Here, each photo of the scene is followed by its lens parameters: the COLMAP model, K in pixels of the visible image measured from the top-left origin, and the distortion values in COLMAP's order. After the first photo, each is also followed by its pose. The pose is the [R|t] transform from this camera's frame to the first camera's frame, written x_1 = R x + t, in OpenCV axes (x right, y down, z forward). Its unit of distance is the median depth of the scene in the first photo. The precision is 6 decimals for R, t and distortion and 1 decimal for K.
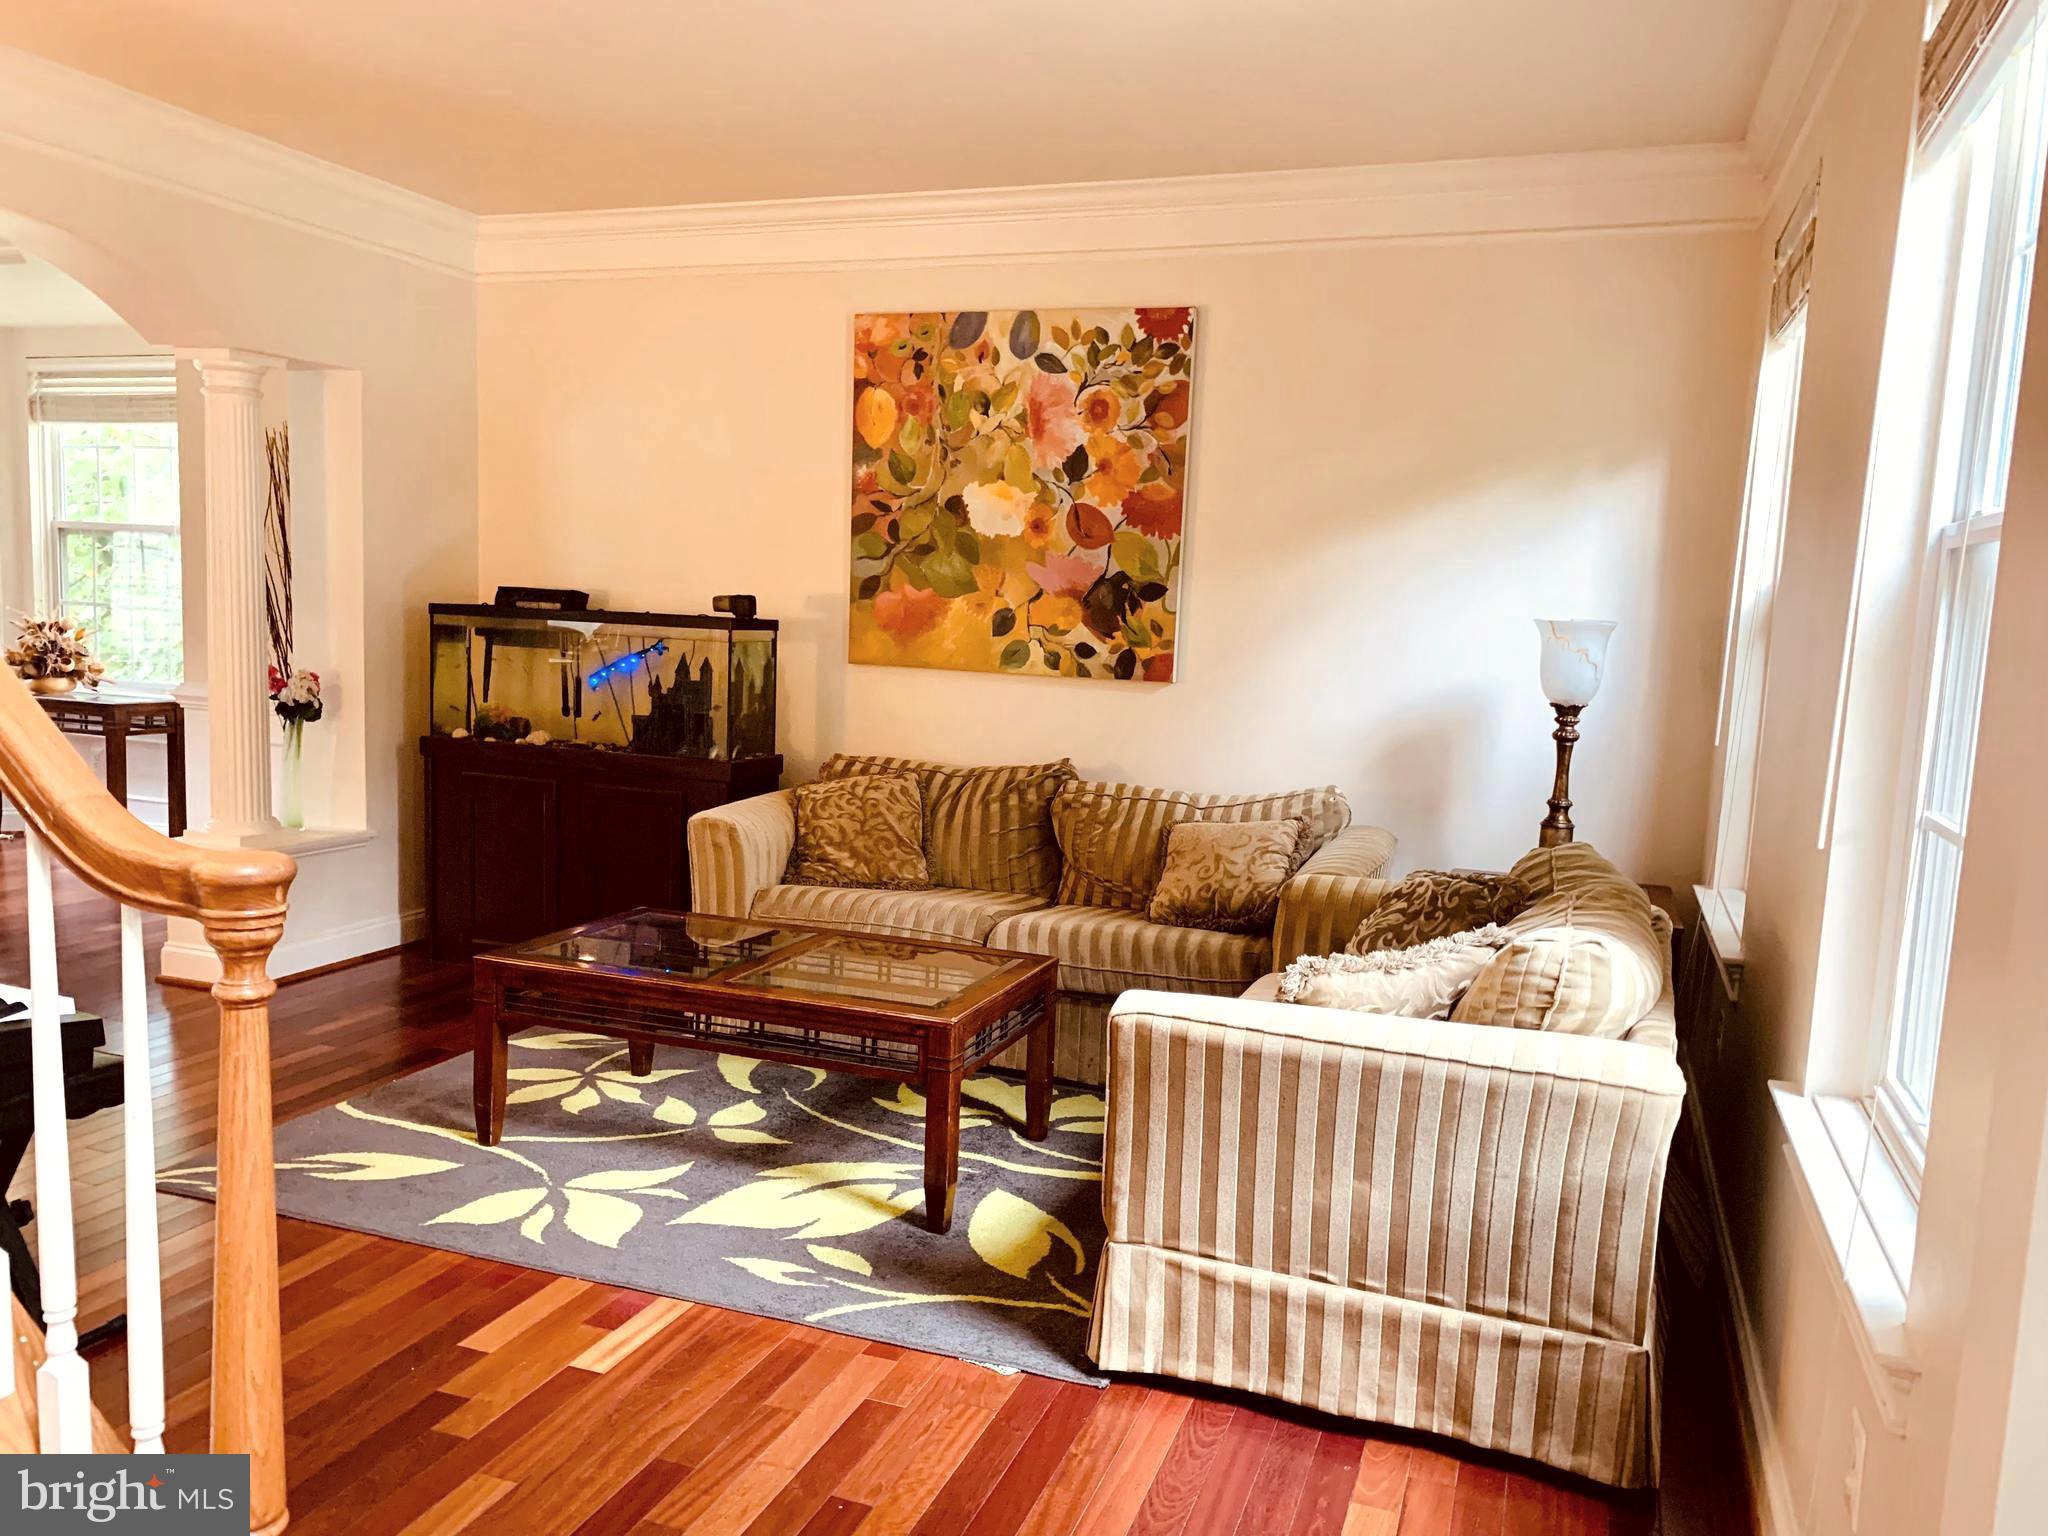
lens RADIAL K [[1564.9, 0, 1018.9], [0, 1564.9, 773.9], [0, 0, 1]] dist [0.050666, -0.062352]
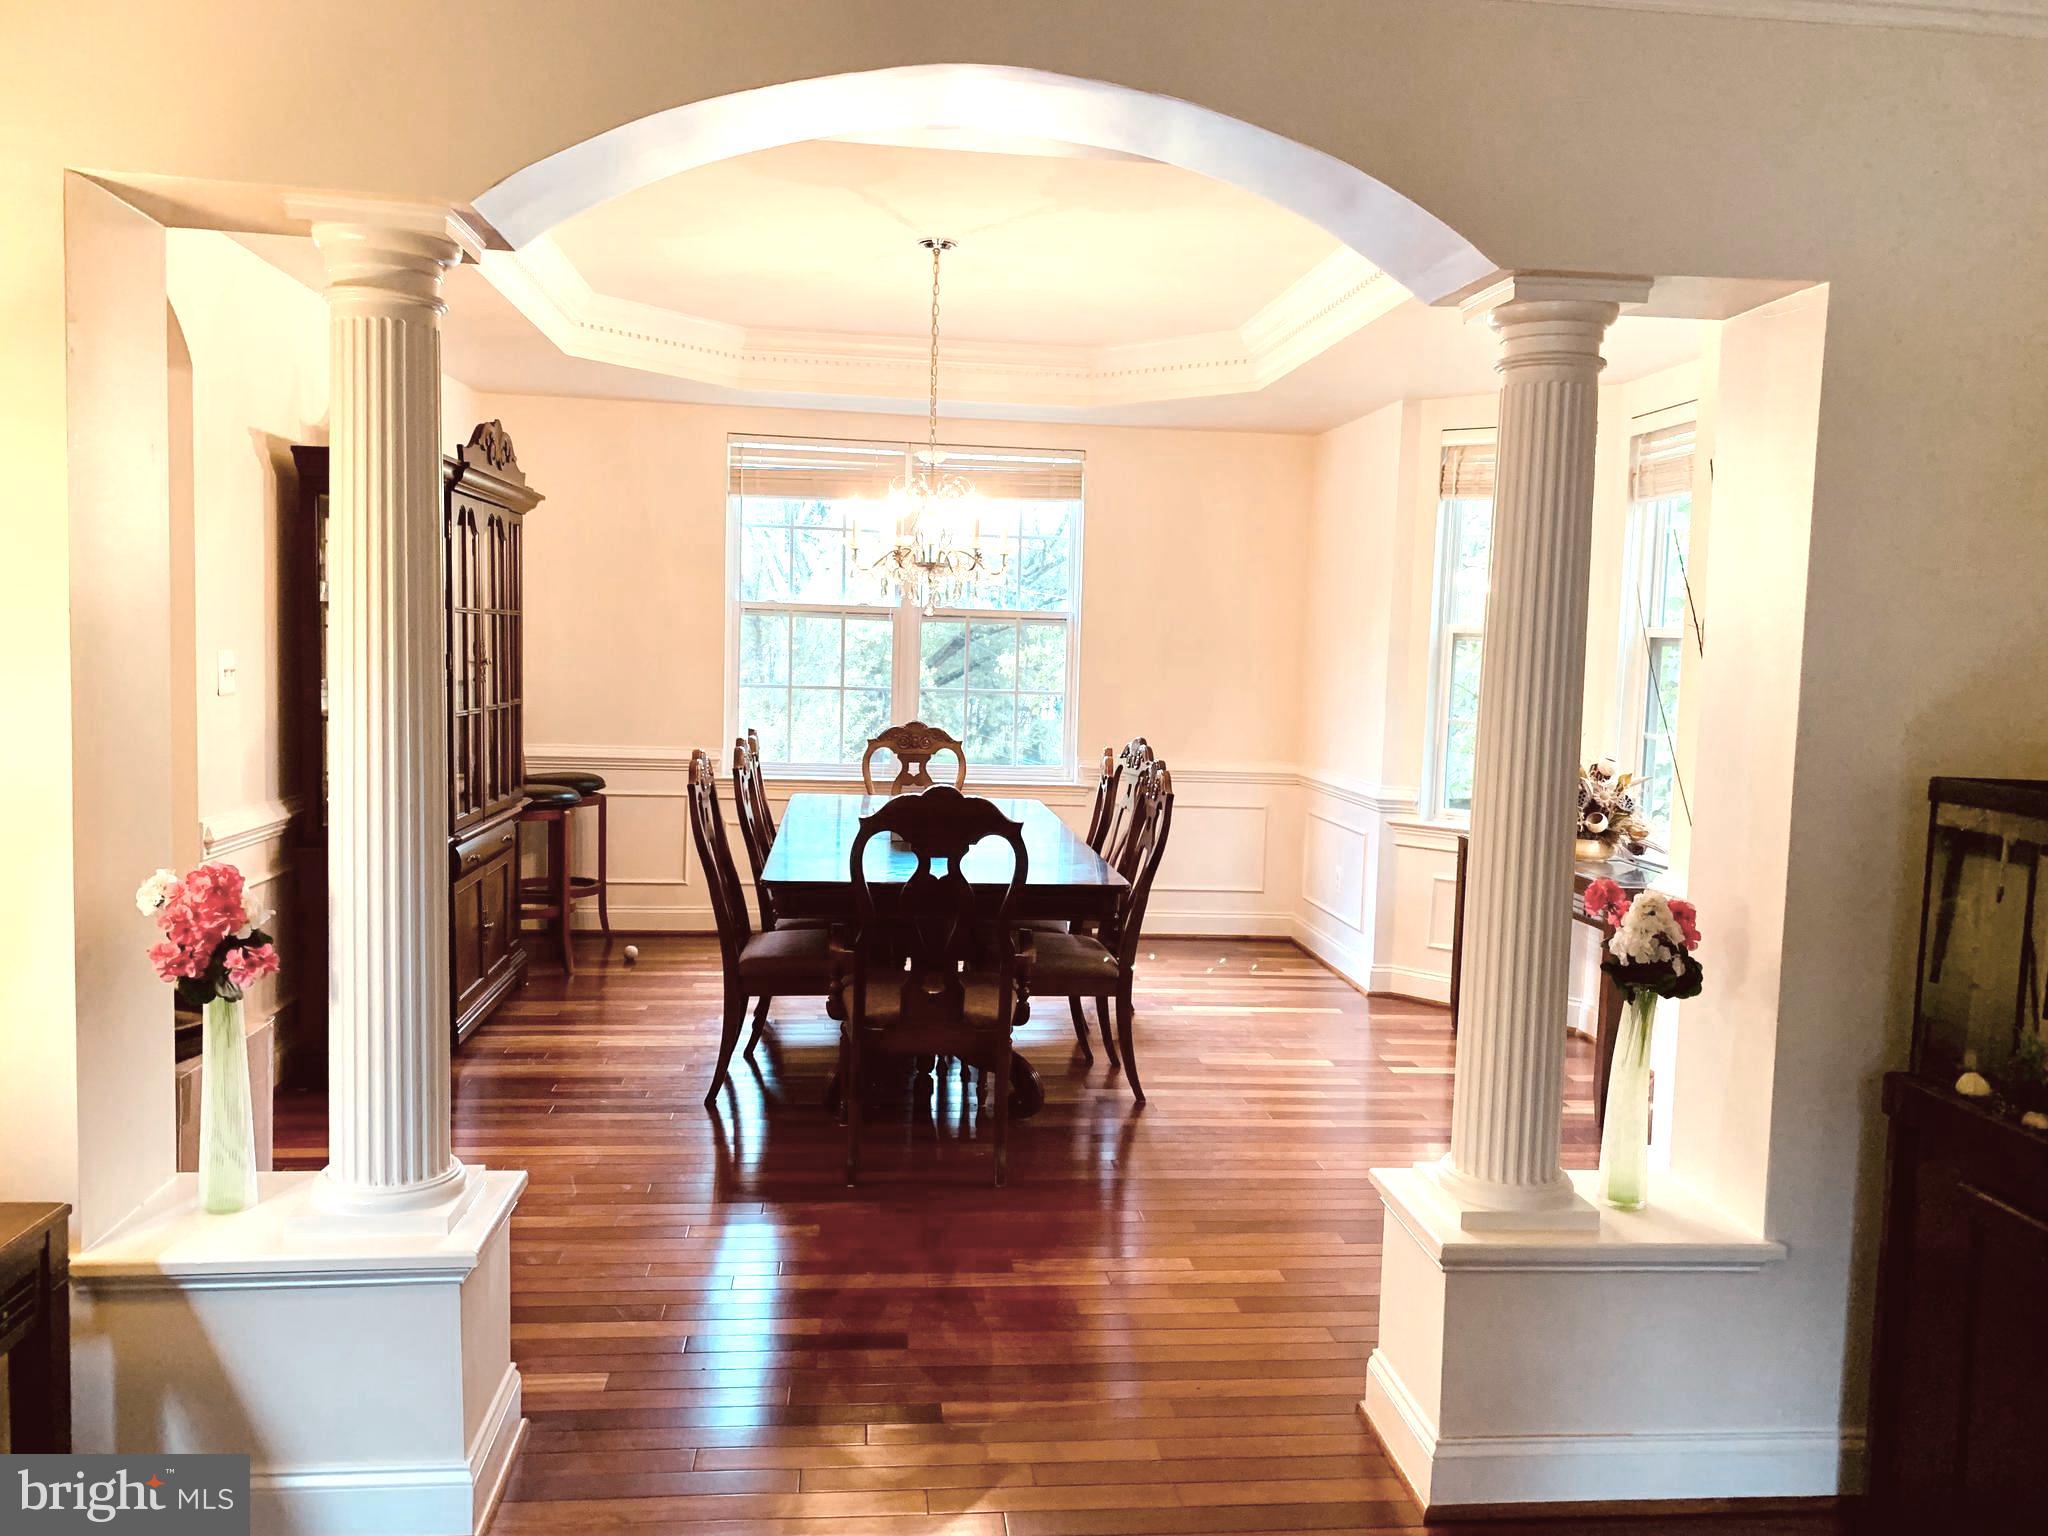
lens RADIAL K [[1564.9, 0, 1019.9], [0, 1564.9, 767.1], [0, 0, 1]] dist [0.050666, -0.062352]
pose [[0.434137, 0.049352, -0.899494, -0.088087], [-0.119438, 0.992837, -0.003172, -0.078658], [0.892894, 0.108811, 0.436922, 0.575075]]
